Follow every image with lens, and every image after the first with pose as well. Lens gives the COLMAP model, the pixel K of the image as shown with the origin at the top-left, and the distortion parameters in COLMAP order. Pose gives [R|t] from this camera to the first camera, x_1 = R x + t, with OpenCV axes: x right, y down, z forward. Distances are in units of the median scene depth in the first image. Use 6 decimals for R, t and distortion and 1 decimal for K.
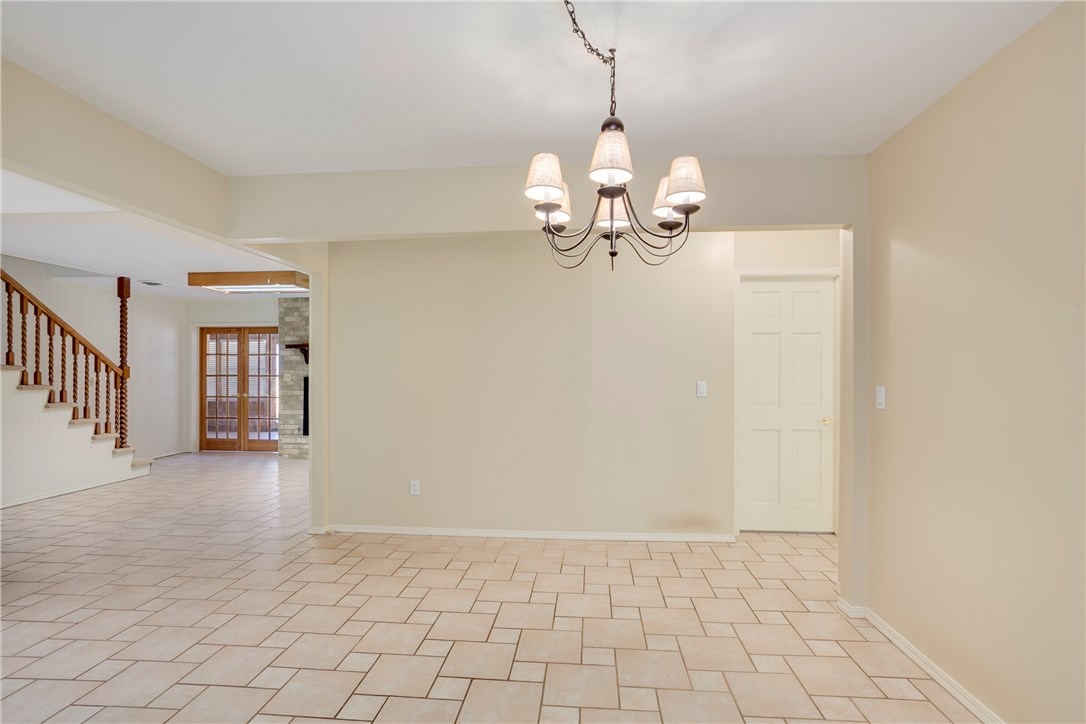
lens RADIAL K [[538.7, 0, 537.1], [0, 538.7, 381.6], [0, 0, 1]] dist [-0.002059, 0.000319]
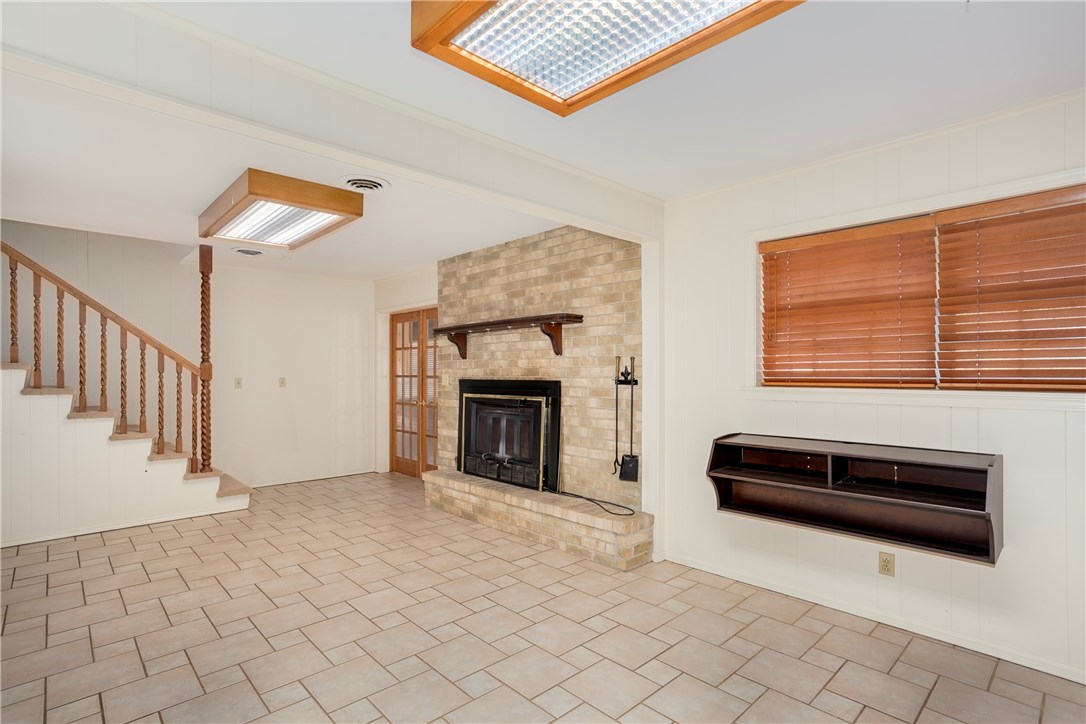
lens RADIAL K [[538.7, 0, 537.1], [0, 538.7, 381.6], [0, 0, 1]] dist [-0.002059, 0.000319]
pose [[0.750015, 0.009671, -0.661351, 0.058146], [-0.009453, 0.999948, 0.003902, -0.008862], [0.661354, 0.003325, 0.750067, 0.579107]]
